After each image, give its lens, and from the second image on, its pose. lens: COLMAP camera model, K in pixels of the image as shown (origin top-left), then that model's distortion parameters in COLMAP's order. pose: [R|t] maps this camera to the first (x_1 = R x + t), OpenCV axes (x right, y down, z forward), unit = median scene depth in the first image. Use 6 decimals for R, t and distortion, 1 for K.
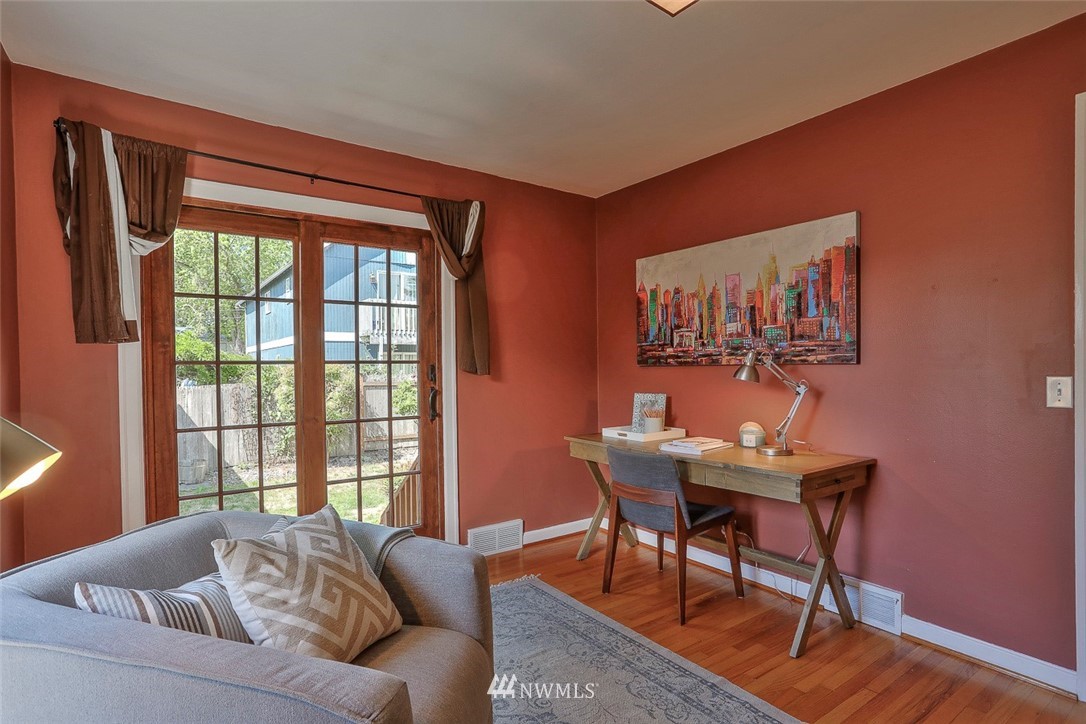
lens RADIAL K [[563.3, 0, 541.6], [0, 563.3, 371.4], [0, 0, 1]] dist [-0.031707, -0.000448]
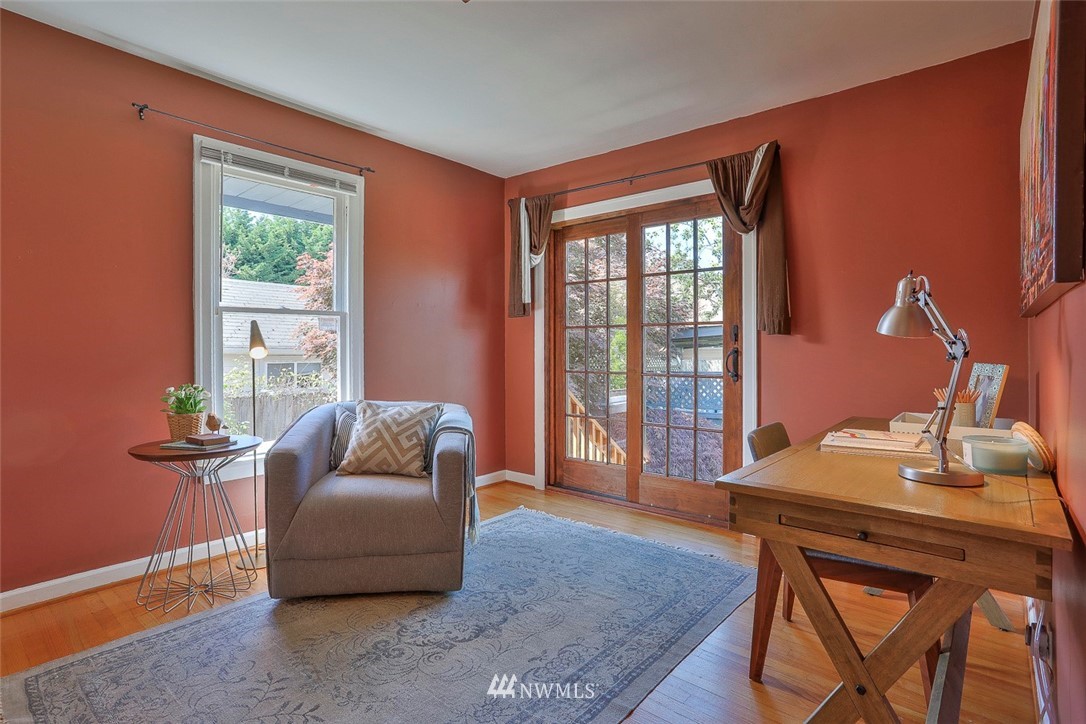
lens RADIAL K [[544.5, 0, 542.8], [0, 544.5, 352.6], [0, 0, 1]] dist [-0.047626, 0.010763]
pose [[0.238144, 0.017356, -0.971075, 0.733676], [-0.016264, 0.999771, 0.013881, 0.031838], [0.971094, 0.012488, 0.238372, 0.506379]]
